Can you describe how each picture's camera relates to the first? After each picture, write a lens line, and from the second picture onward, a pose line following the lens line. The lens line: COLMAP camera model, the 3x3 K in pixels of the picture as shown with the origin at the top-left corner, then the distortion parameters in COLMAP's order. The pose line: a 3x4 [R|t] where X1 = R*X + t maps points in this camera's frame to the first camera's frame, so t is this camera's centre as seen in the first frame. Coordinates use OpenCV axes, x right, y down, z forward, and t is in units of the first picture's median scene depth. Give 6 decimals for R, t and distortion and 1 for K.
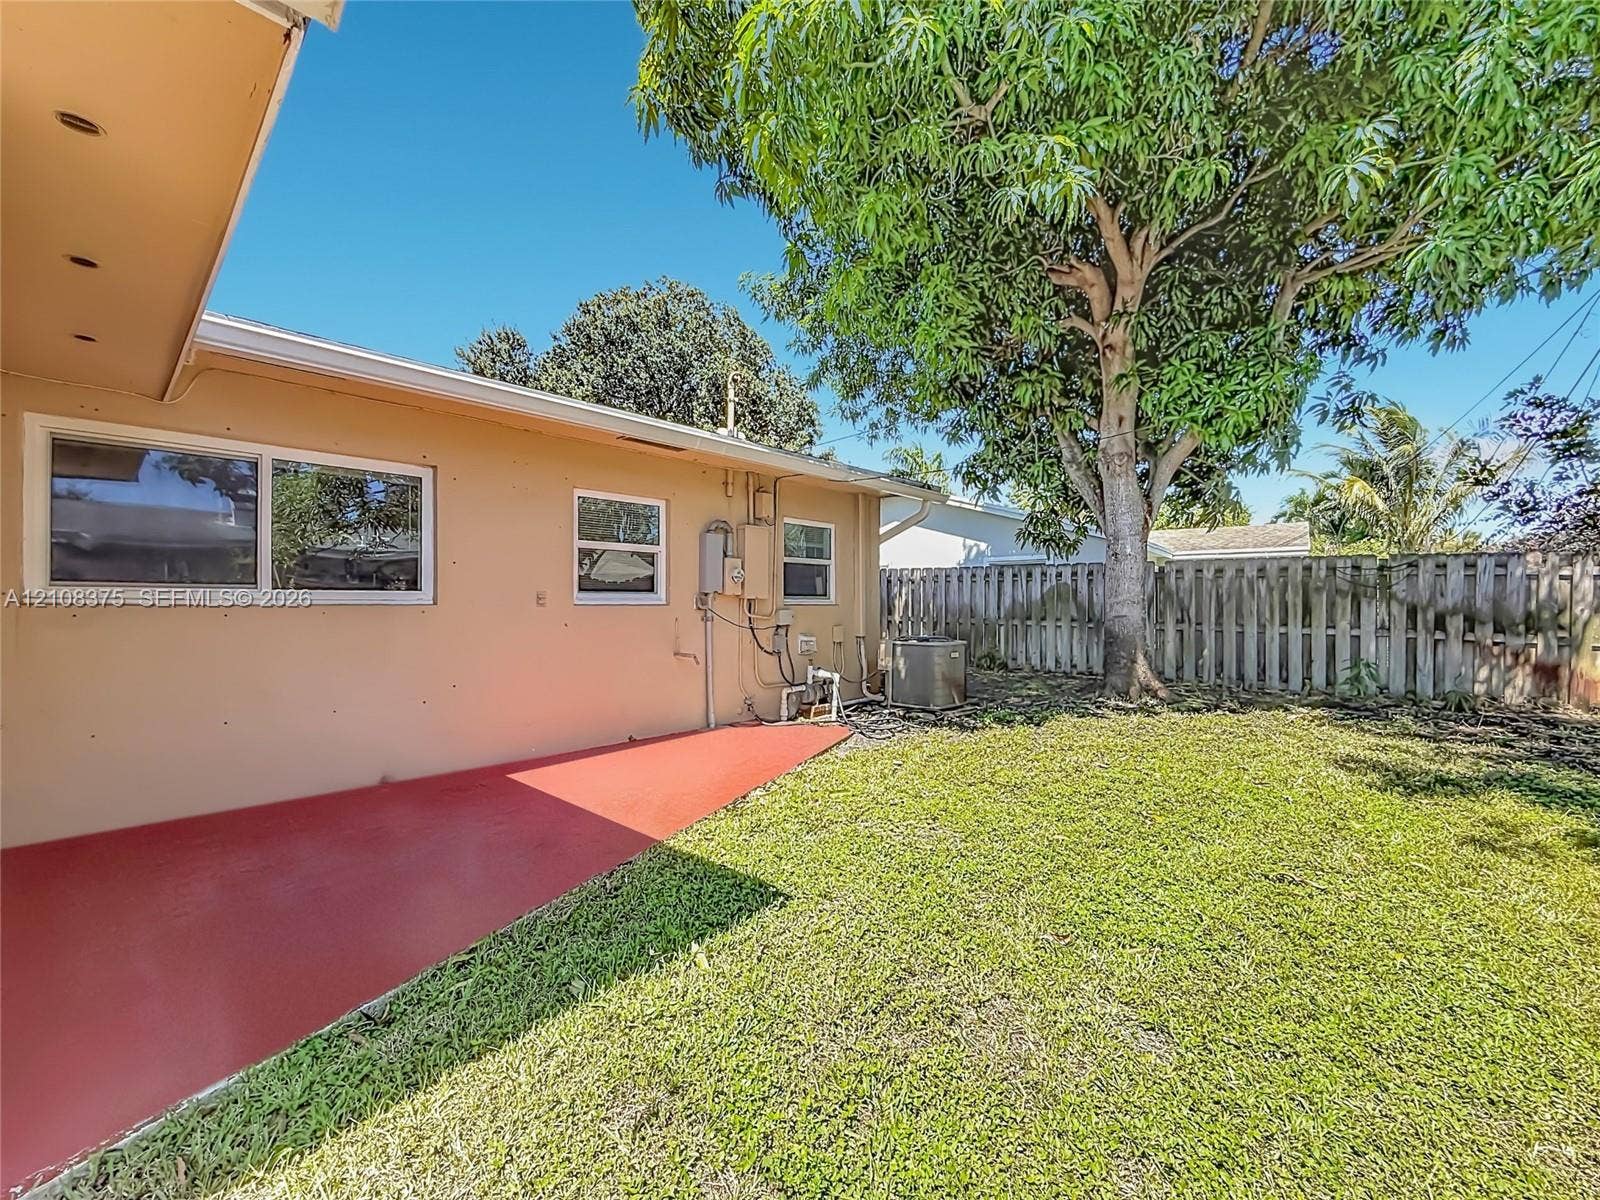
lens RADIAL K [[663.5, 0, 798.9], [0, 663.5, 596.6], [0, 0, 1]] dist [-0.002122, 0.000196]
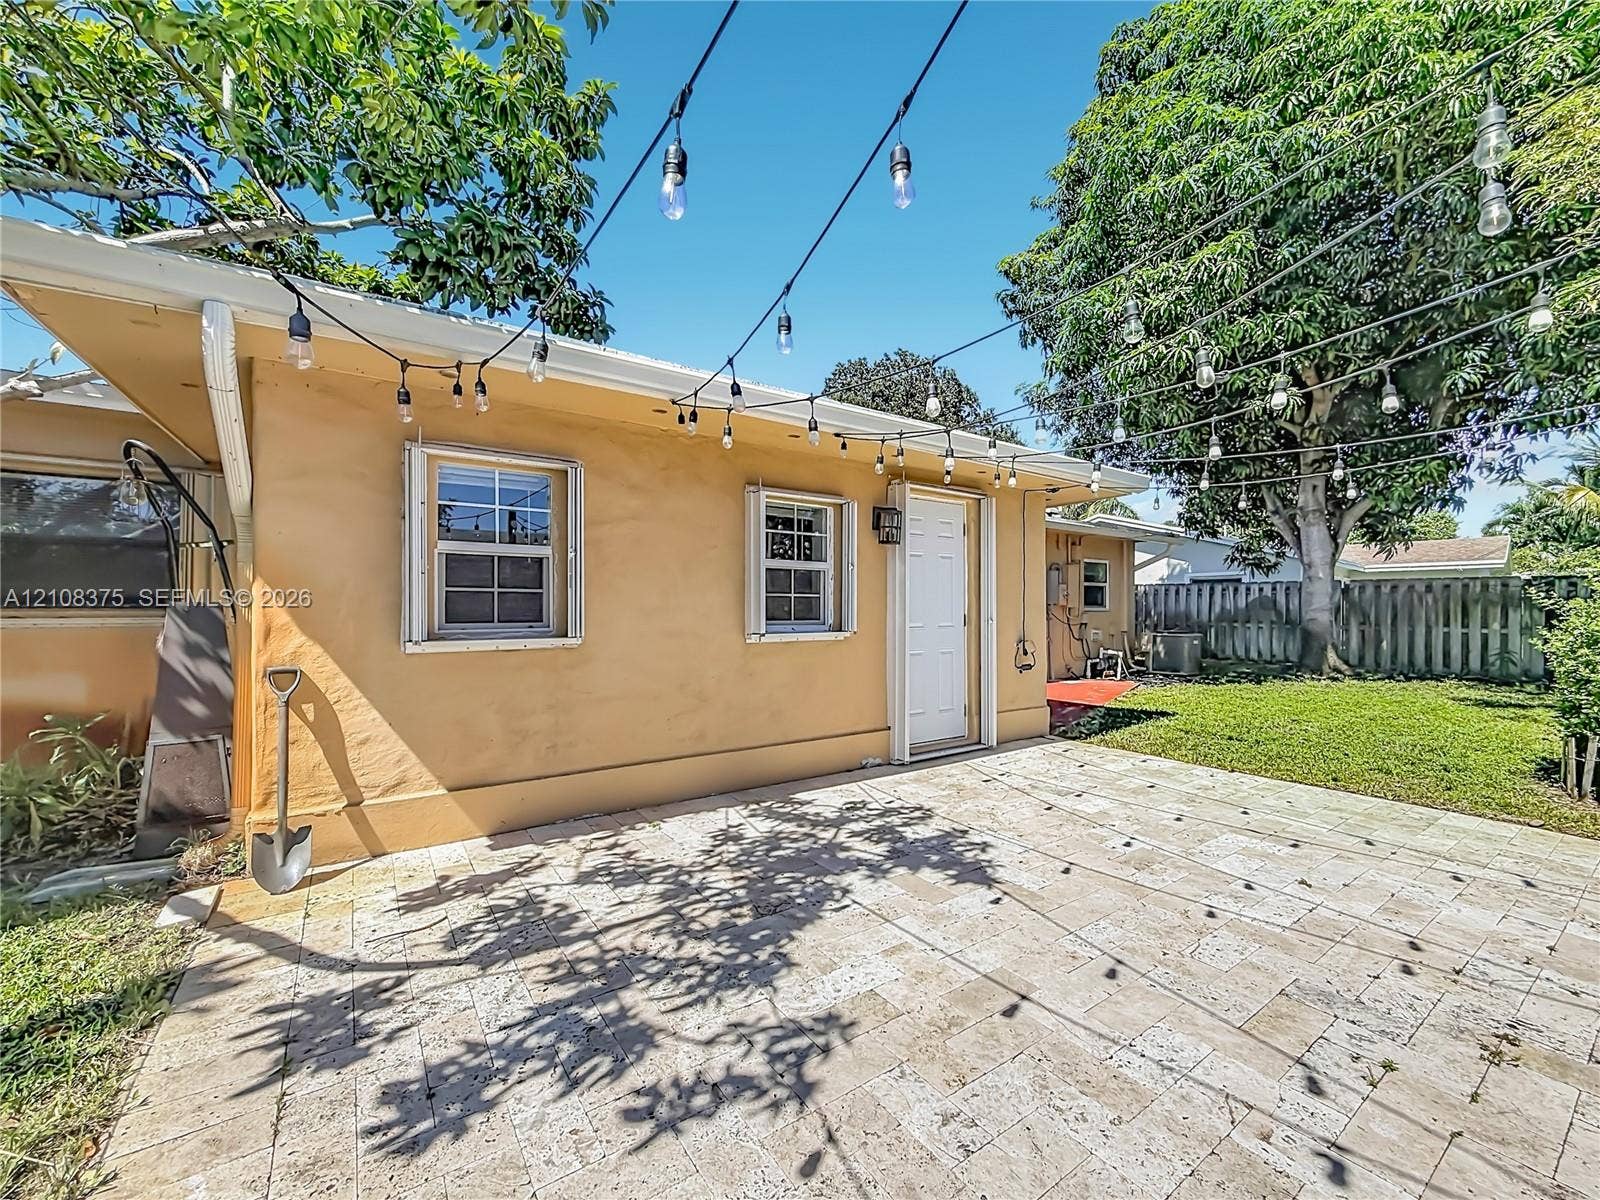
lens RADIAL K [[653.6, 0, 799.4], [0, 653.6, 607.0], [0, 0, 1]] dist [0.001023, 0.000218]
pose [[0.978413, 0.000951, -0.206657, -0.332924], [-0.000118, 0.999992, 0.004045, -0.003052], [0.206659, -0.003934, 0.978405, -0.658735]]
